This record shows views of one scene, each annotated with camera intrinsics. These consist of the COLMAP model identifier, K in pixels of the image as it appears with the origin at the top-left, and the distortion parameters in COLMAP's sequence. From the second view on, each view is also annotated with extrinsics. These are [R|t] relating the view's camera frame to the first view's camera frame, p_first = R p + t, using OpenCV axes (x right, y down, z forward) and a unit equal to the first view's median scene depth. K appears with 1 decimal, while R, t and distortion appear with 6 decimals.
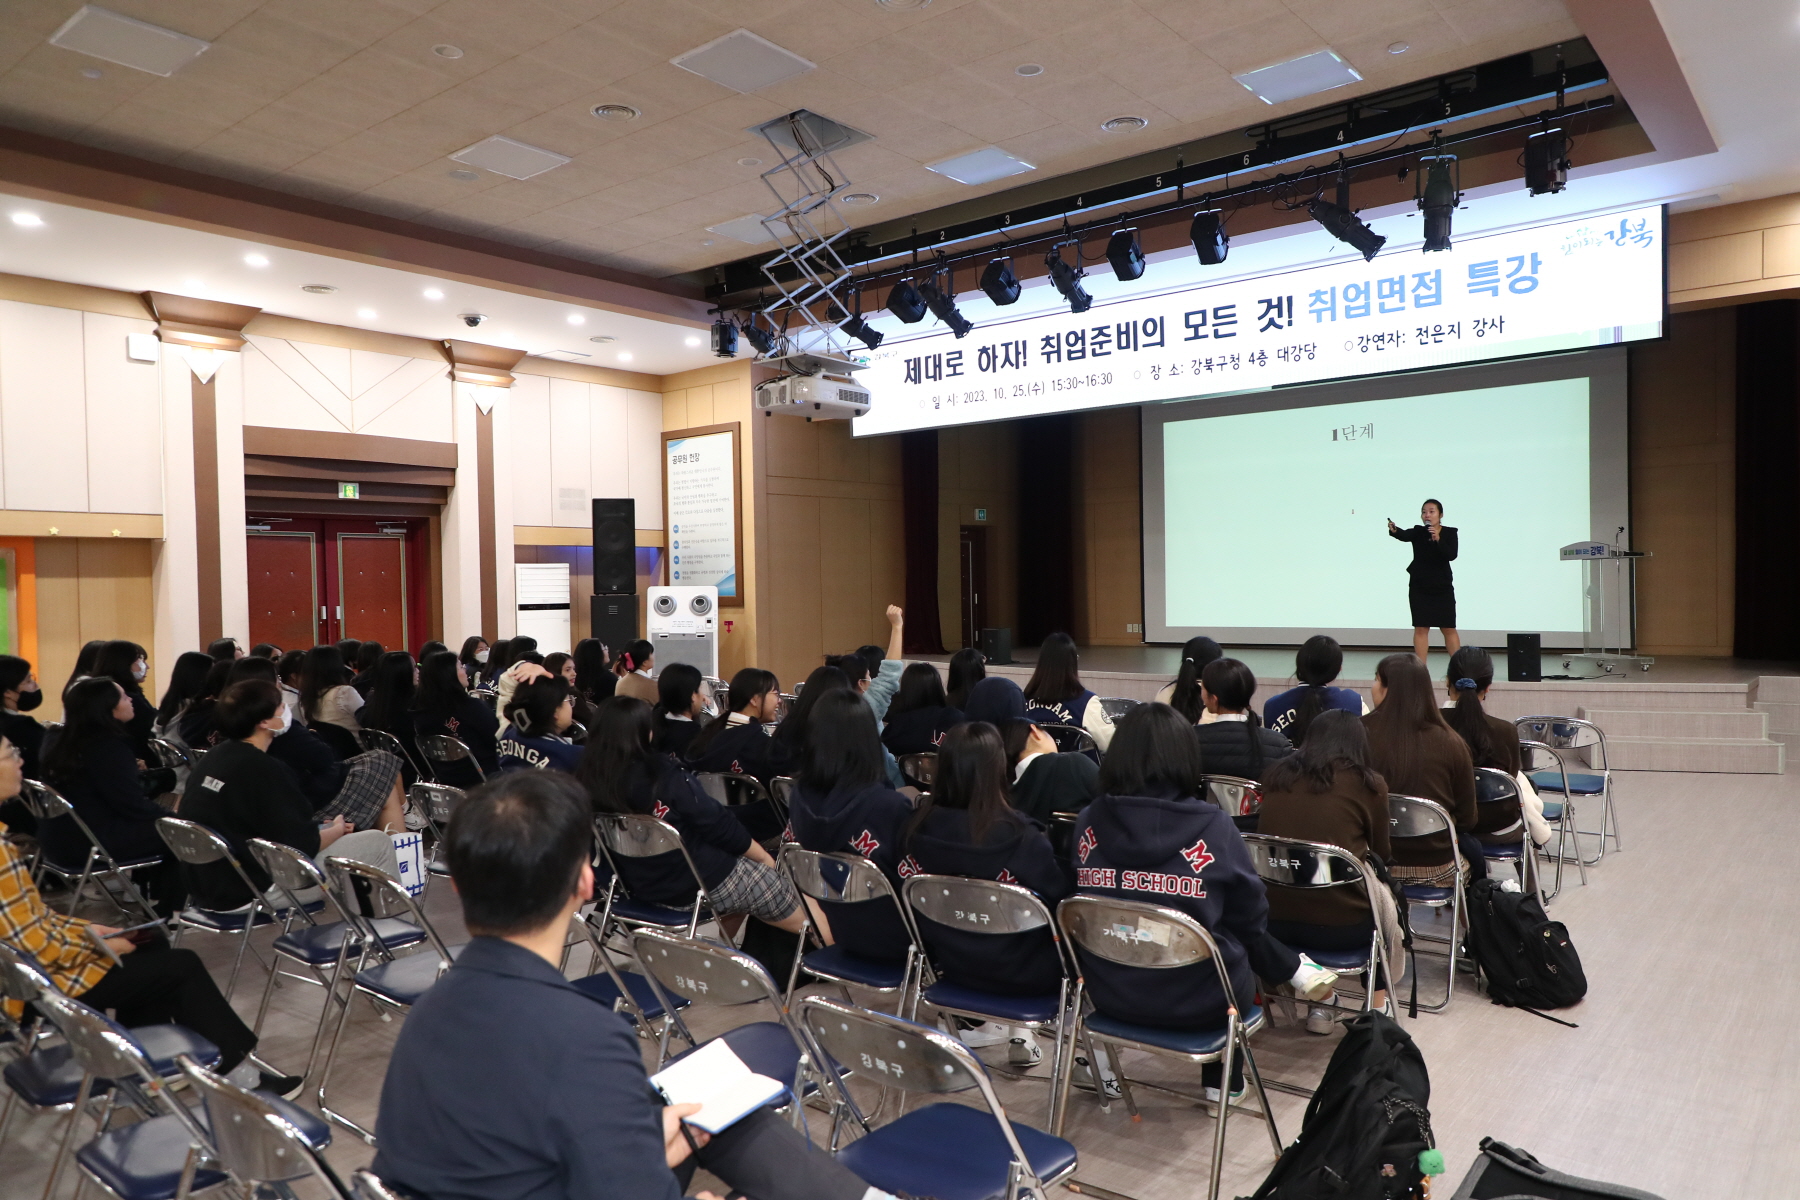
lens RADIAL K [[1240.4, 0, 903.2], [0, 1240.4, 610.4], [0, 0, 1]] dist [-0.000612, 0.006987]
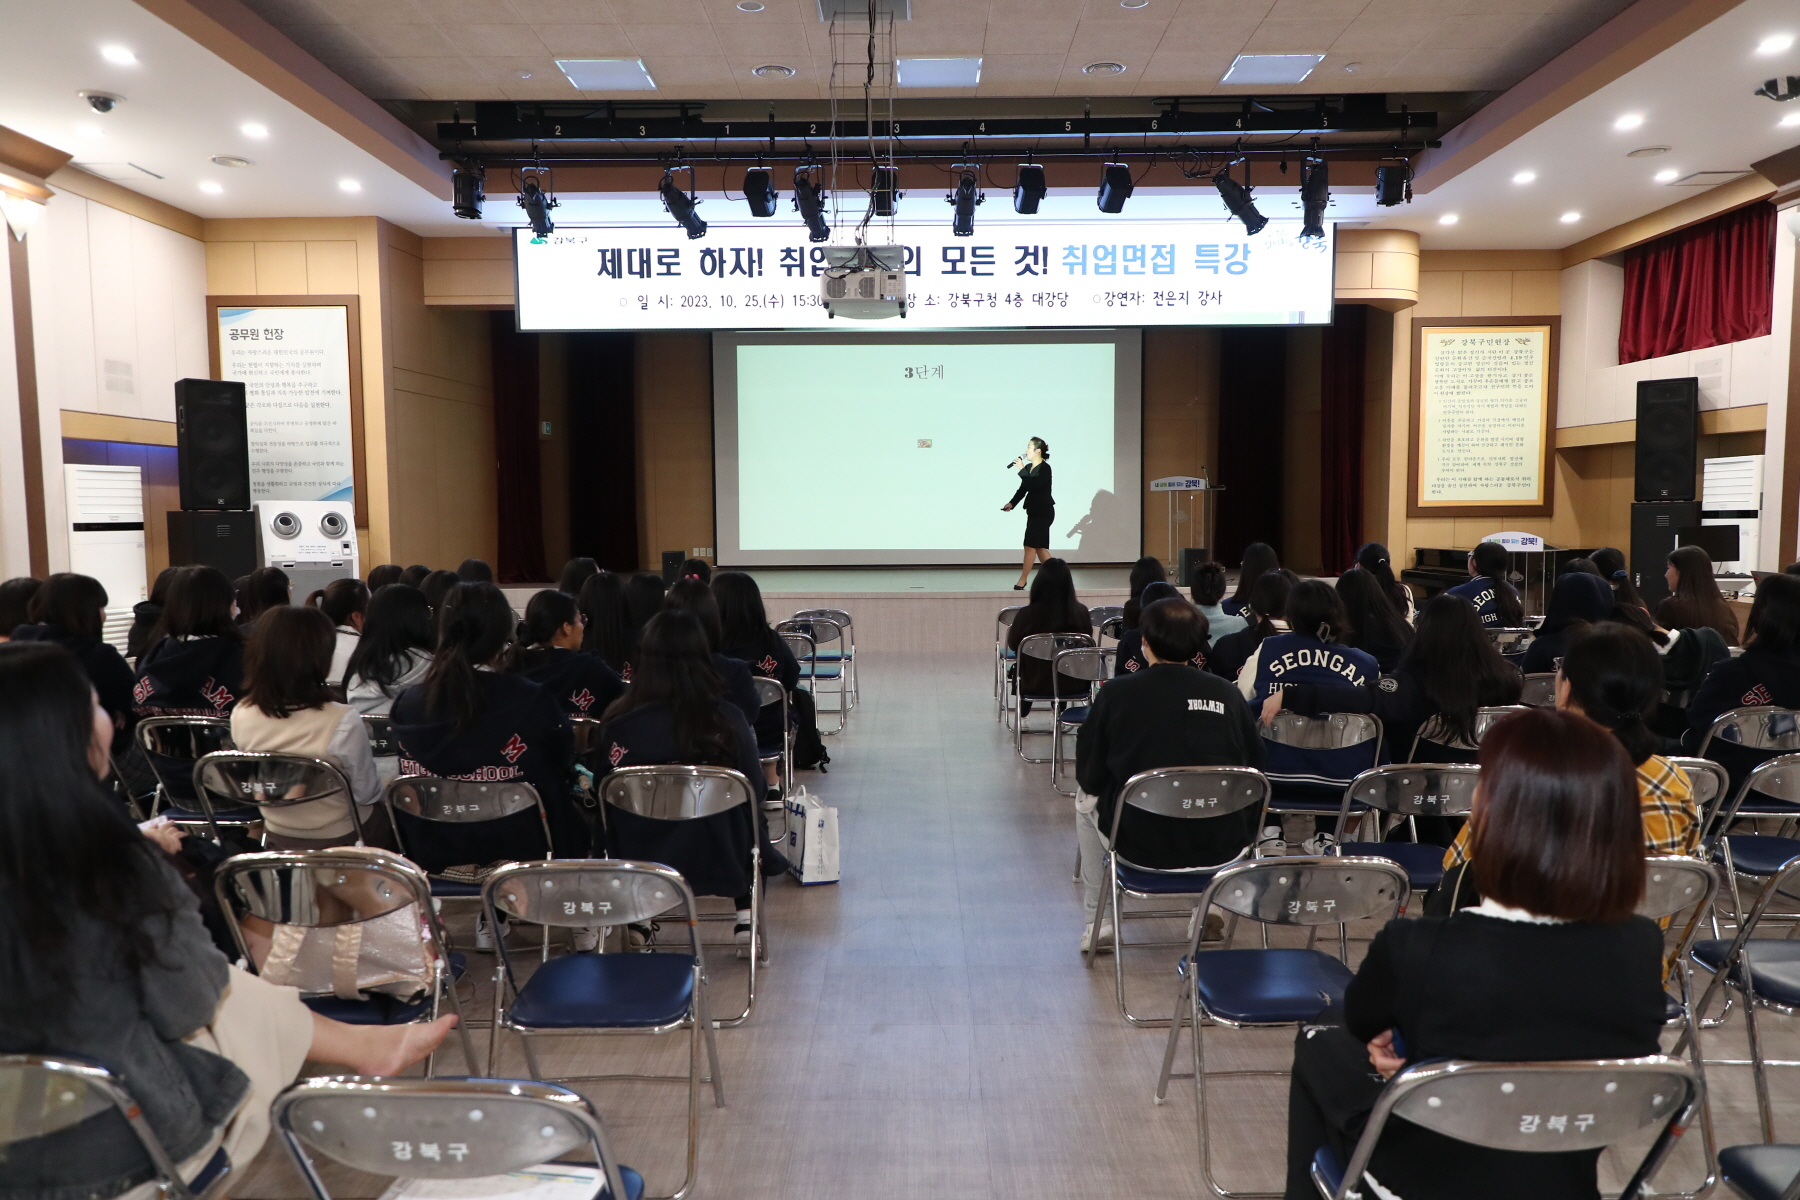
lens RADIAL K [[1240.4, 0, 902.8], [0, 1240.4, 591.2], [0, 0, 1]] dist [-0.000612, 0.006987]
pose [[0.779681, -0.028014, 0.625550, -0.456898], [0.002731, 0.999141, 0.041341, 0.007177], [-0.626171, -0.030525, 0.779088, 0.194452]]
